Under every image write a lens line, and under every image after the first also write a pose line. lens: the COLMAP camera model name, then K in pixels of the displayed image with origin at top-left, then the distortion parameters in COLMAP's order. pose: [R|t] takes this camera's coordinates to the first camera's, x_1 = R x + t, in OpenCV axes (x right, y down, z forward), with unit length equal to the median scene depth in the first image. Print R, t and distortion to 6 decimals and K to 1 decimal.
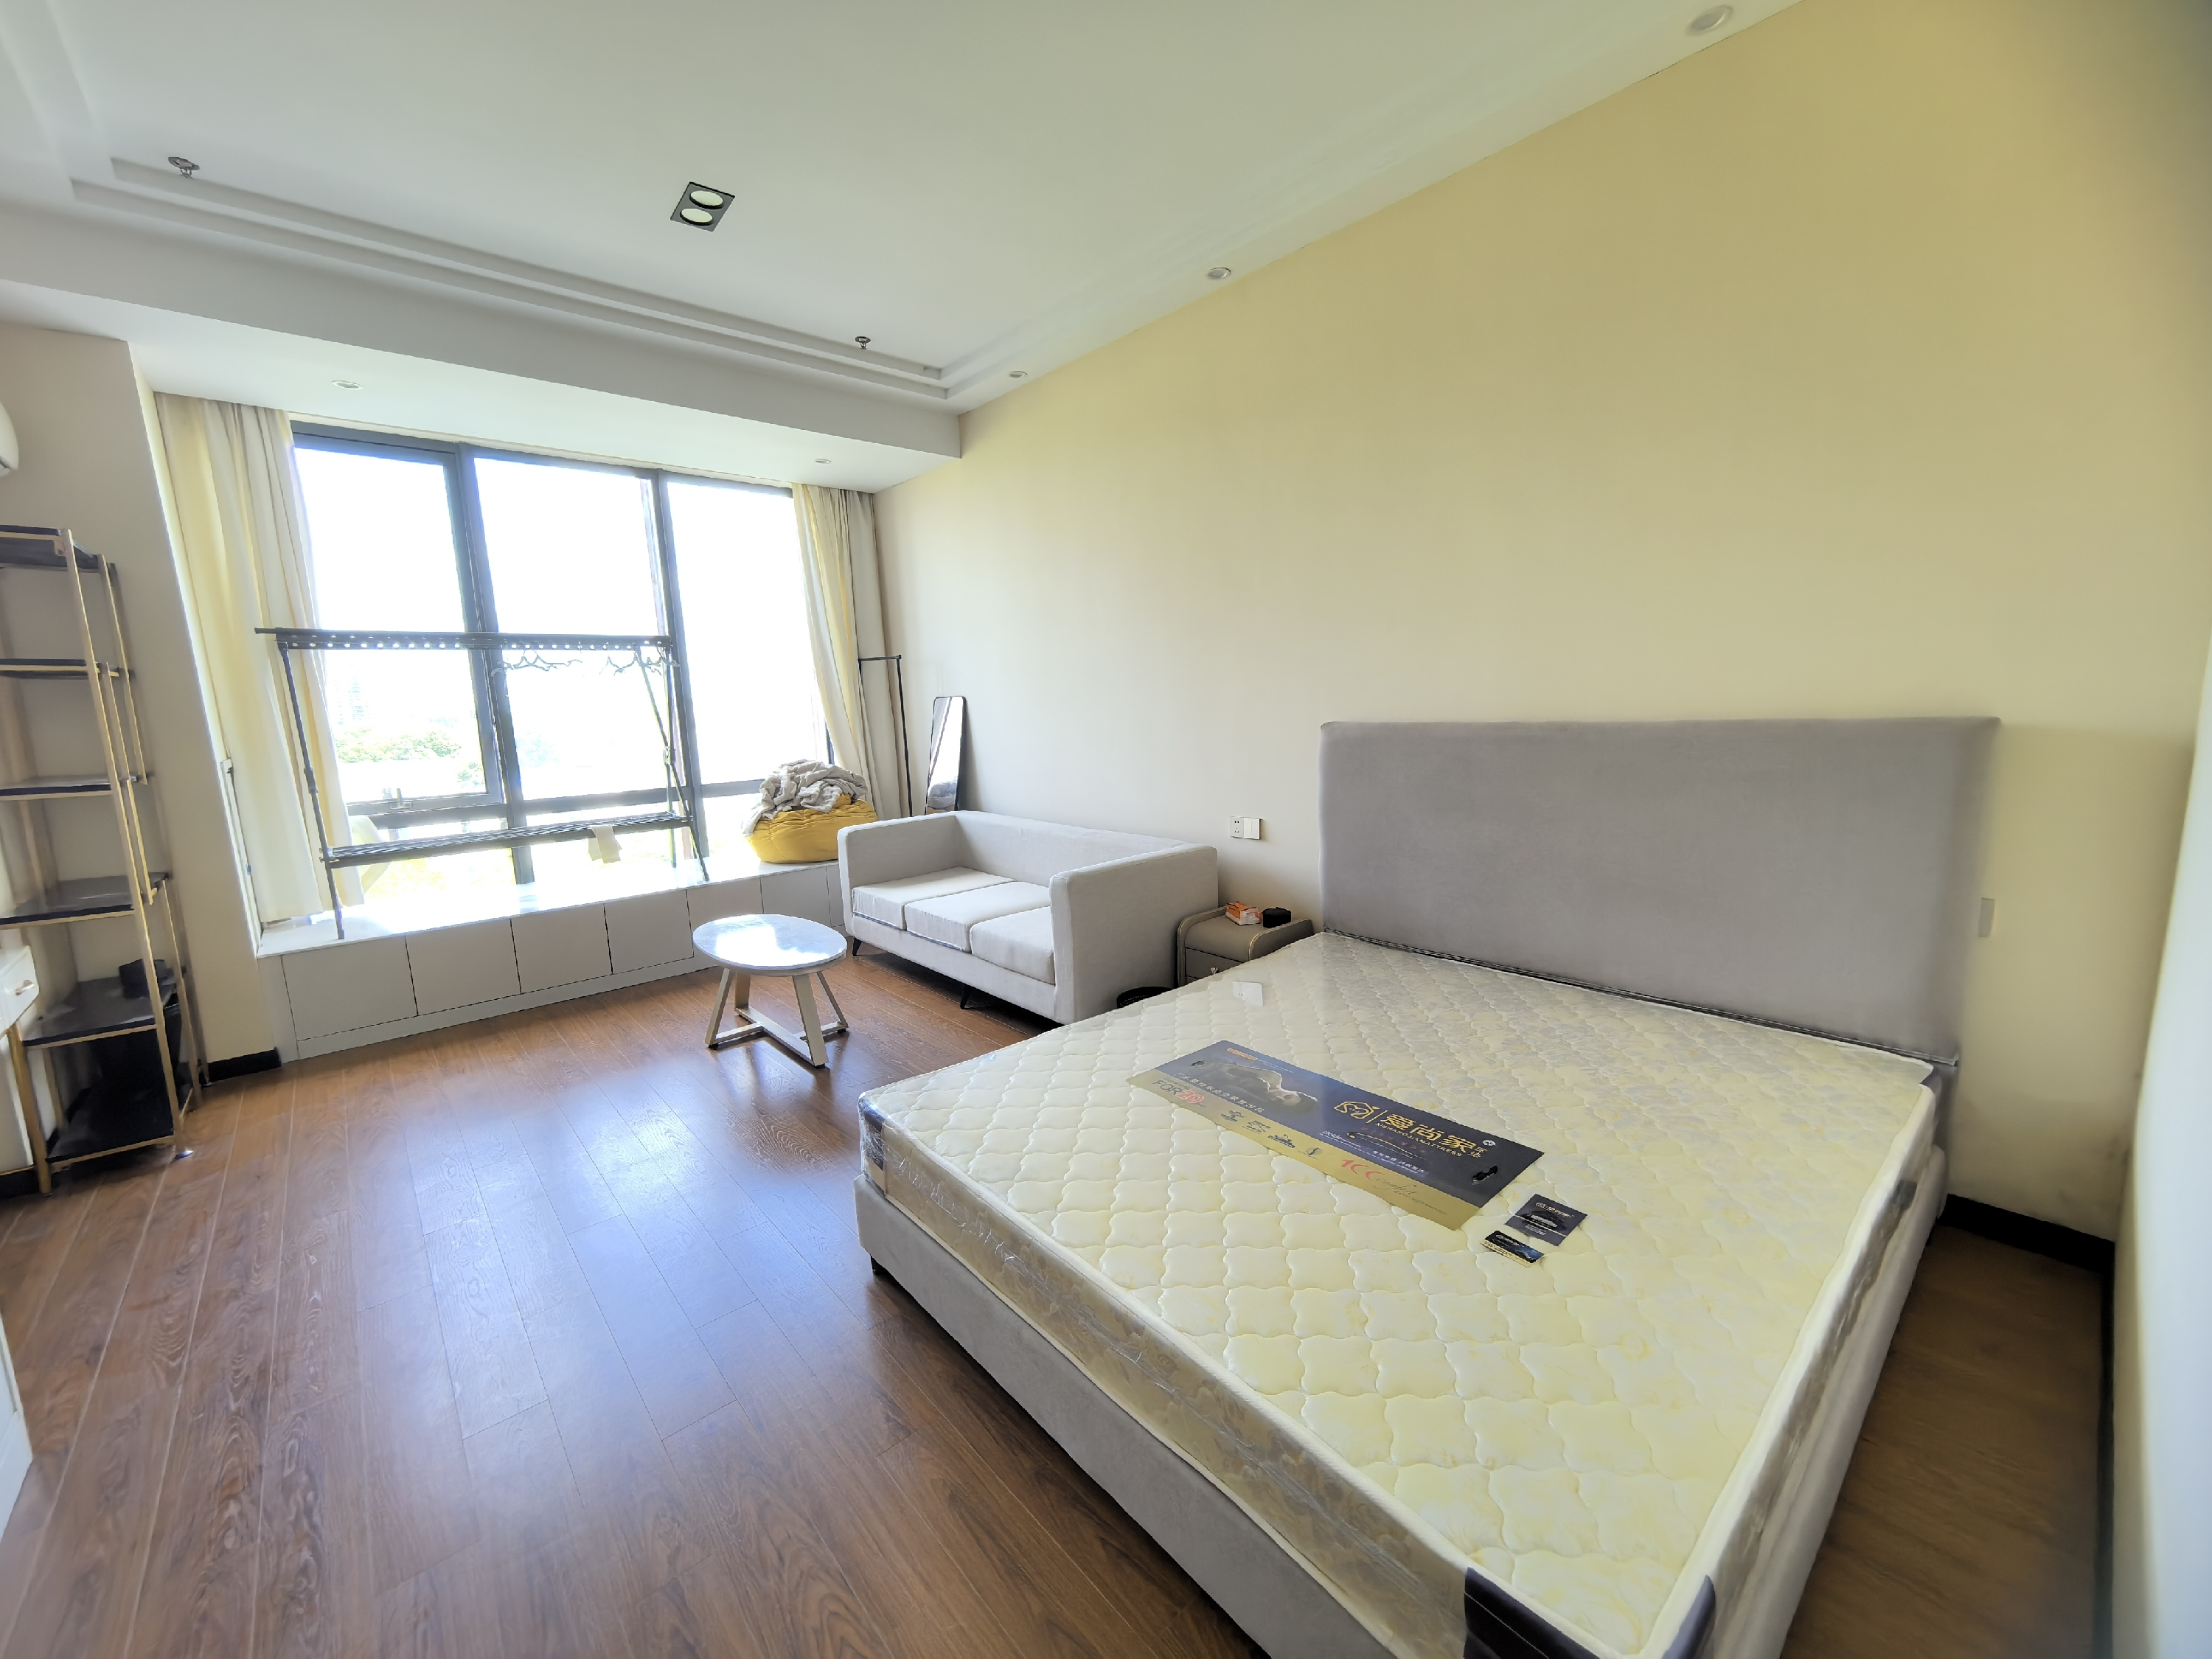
lens RADIAL K [[869.3, 0, 1111.4], [0, 869.3, 833.2], [0, 0, 1]] dist [0.014422, -0.001590]
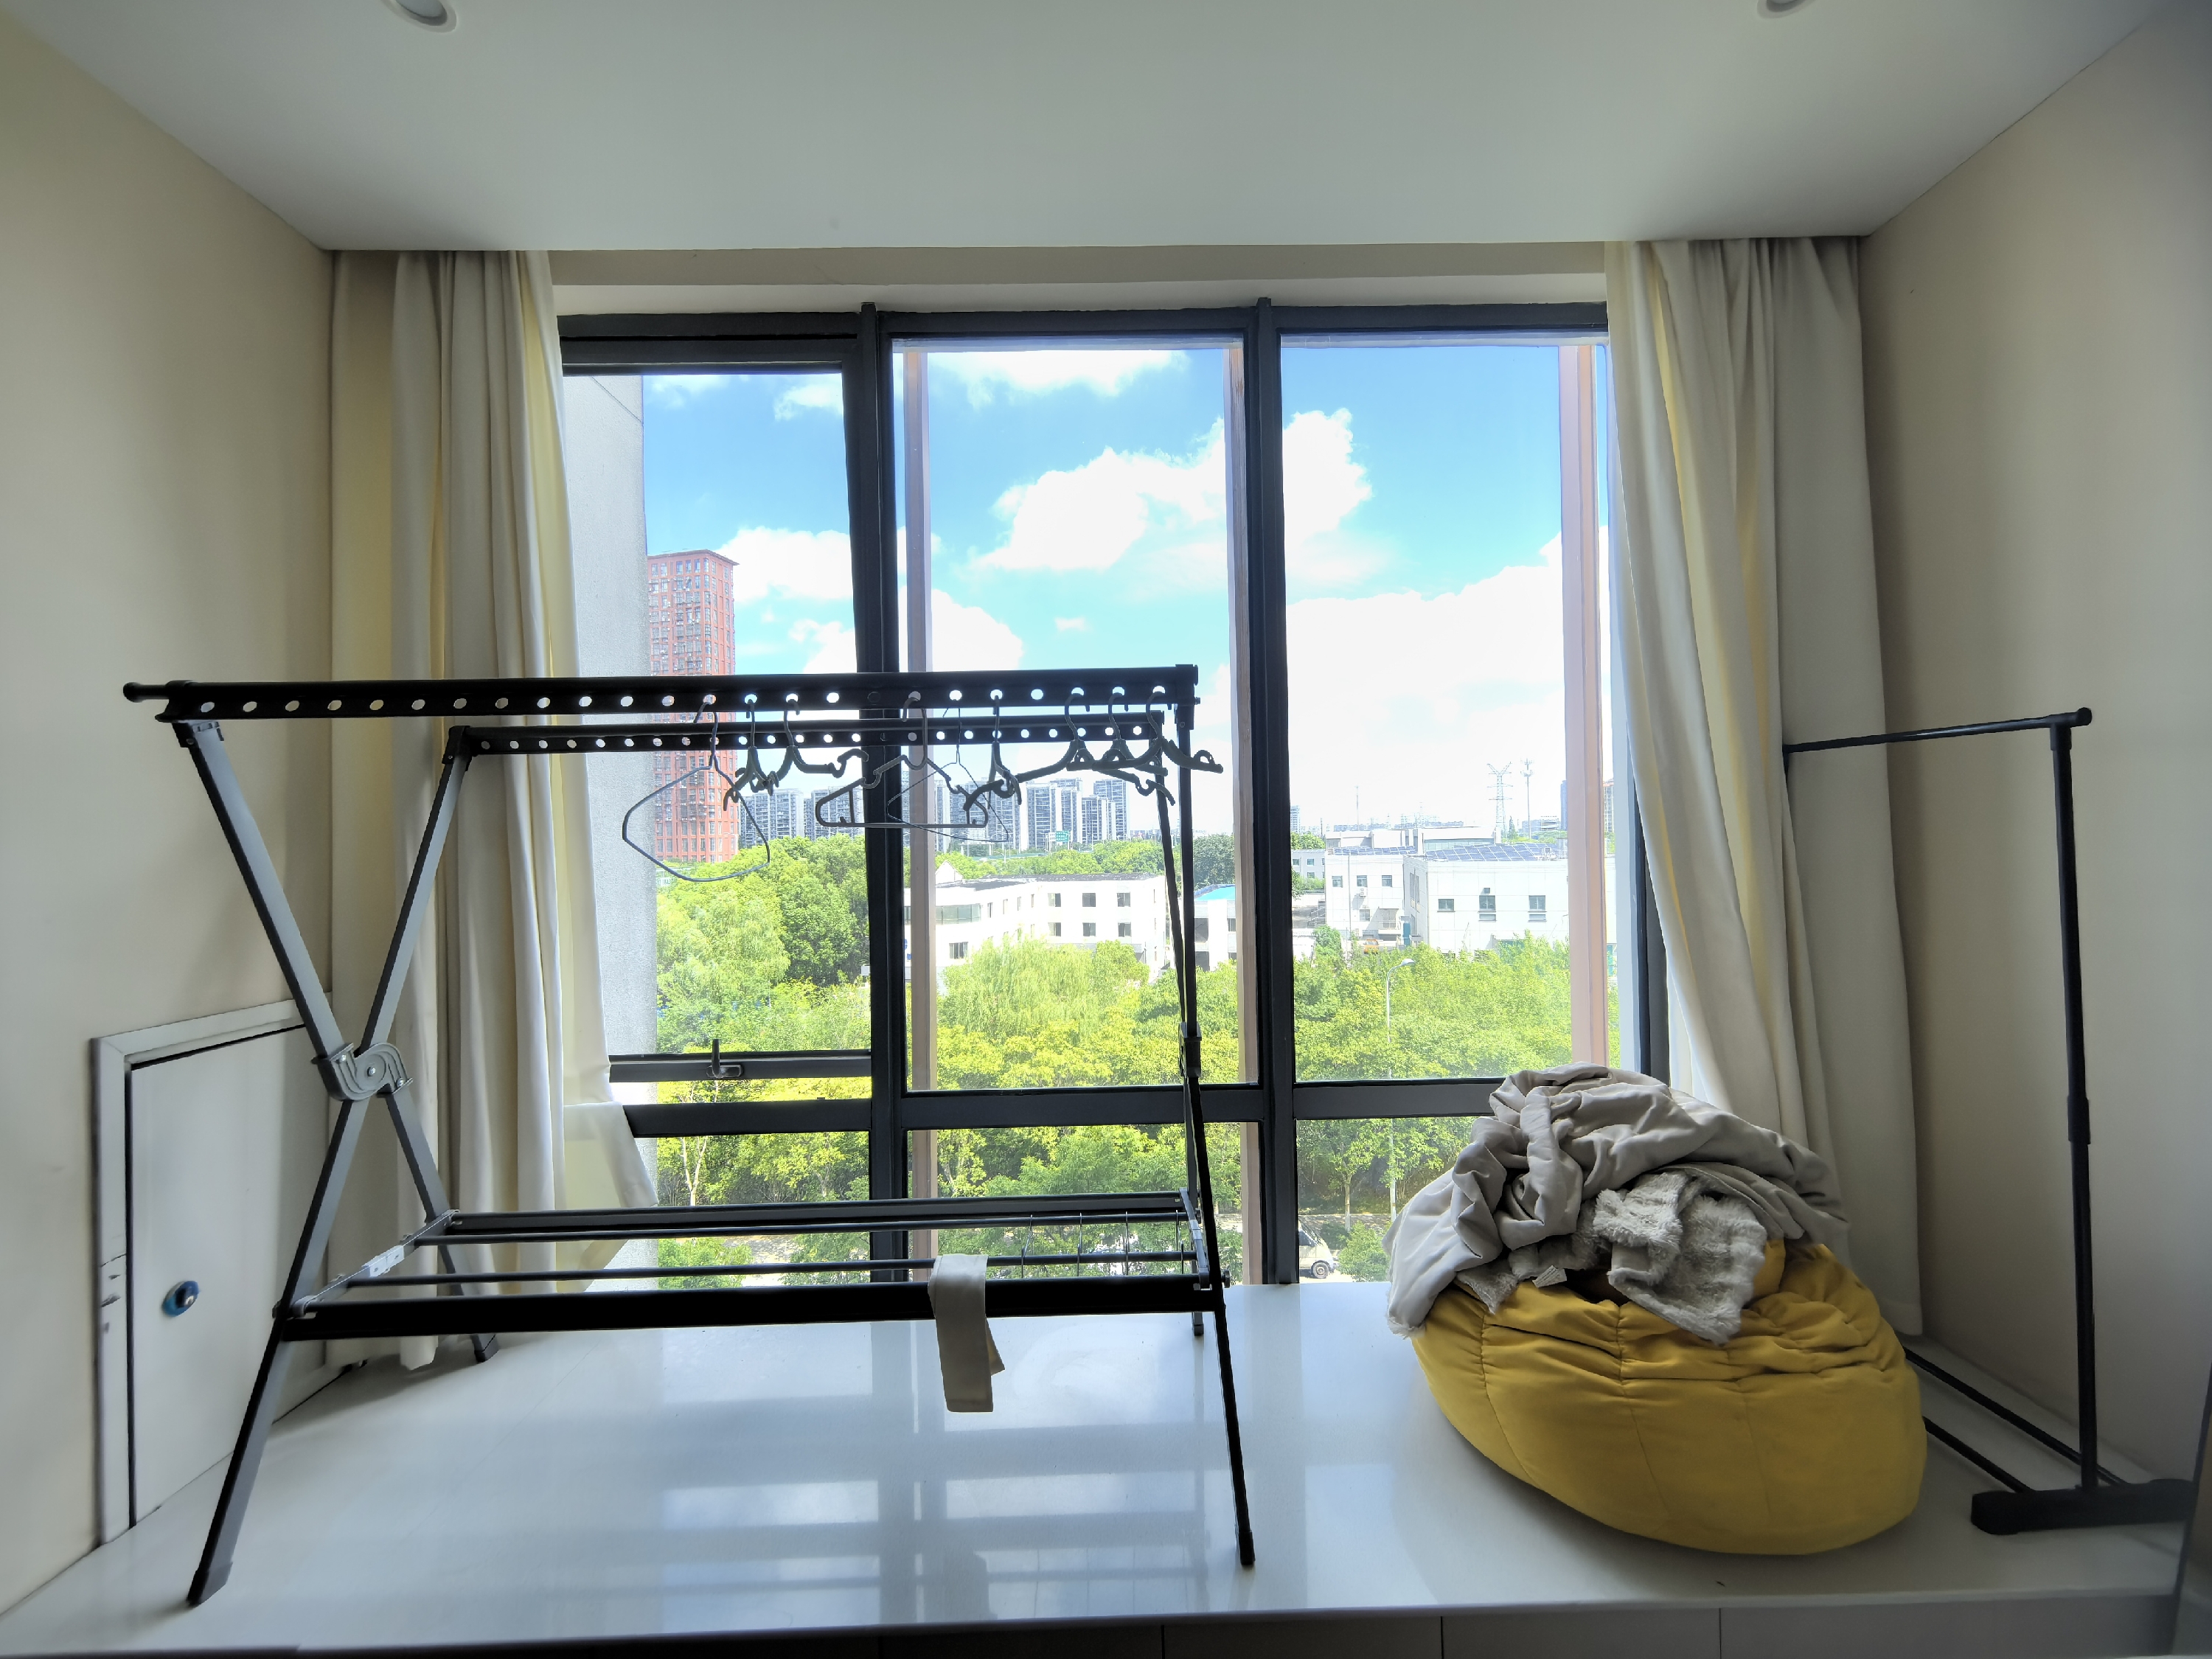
lens RADIAL K [[869.3, 0, 1118.1], [0, 869.3, 830.4], [0, 0, 1]] dist [0.014422, -0.001590]
pose [[0.759387, 0.014453, -0.650479, -0.561794], [-0.107511, 0.988798, -0.103541, -0.232907], [0.641696, 0.148561, 0.752433, 1.287811]]
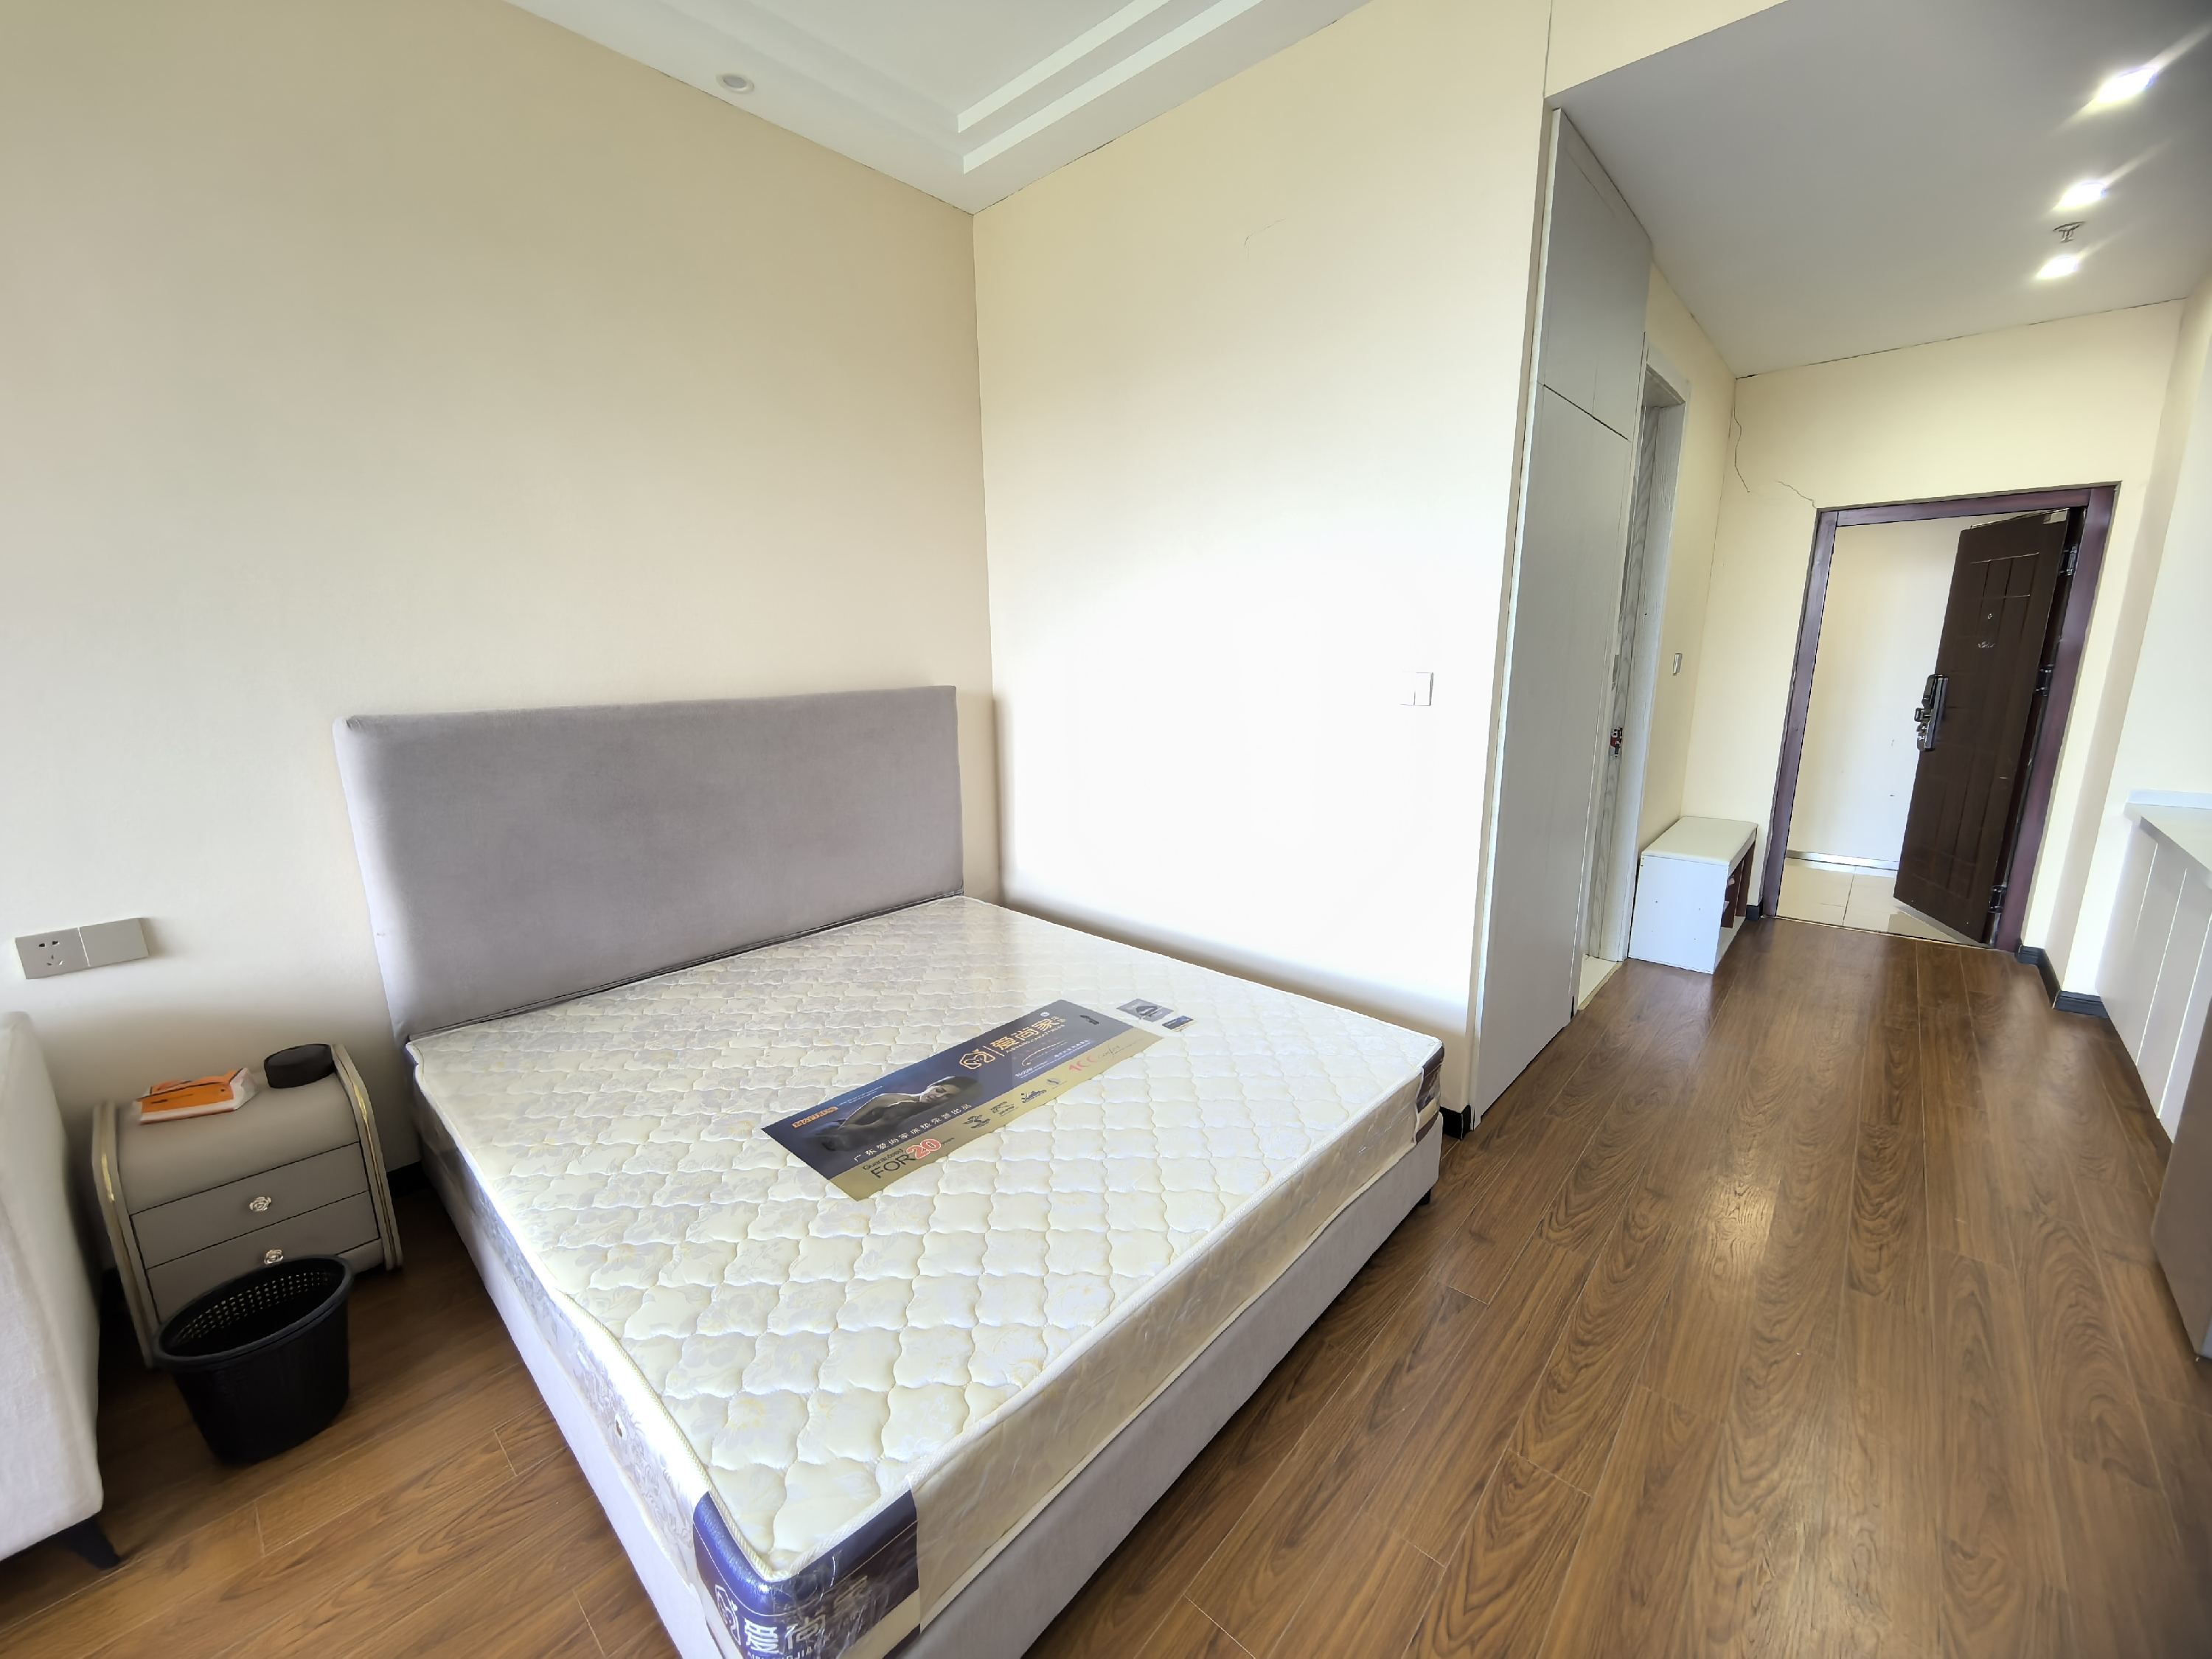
lens RADIAL K [[869.3, 0, 1105.4], [0, 869.3, 831.9], [0, 0, 1]] dist [0.014422, -0.001590]
pose [[-0.103943, -0.172116, 0.979577, -0.503968], [0.174190, 0.966539, 0.188309, -0.084547], [-0.979211, 0.190206, -0.070484, 0.606756]]
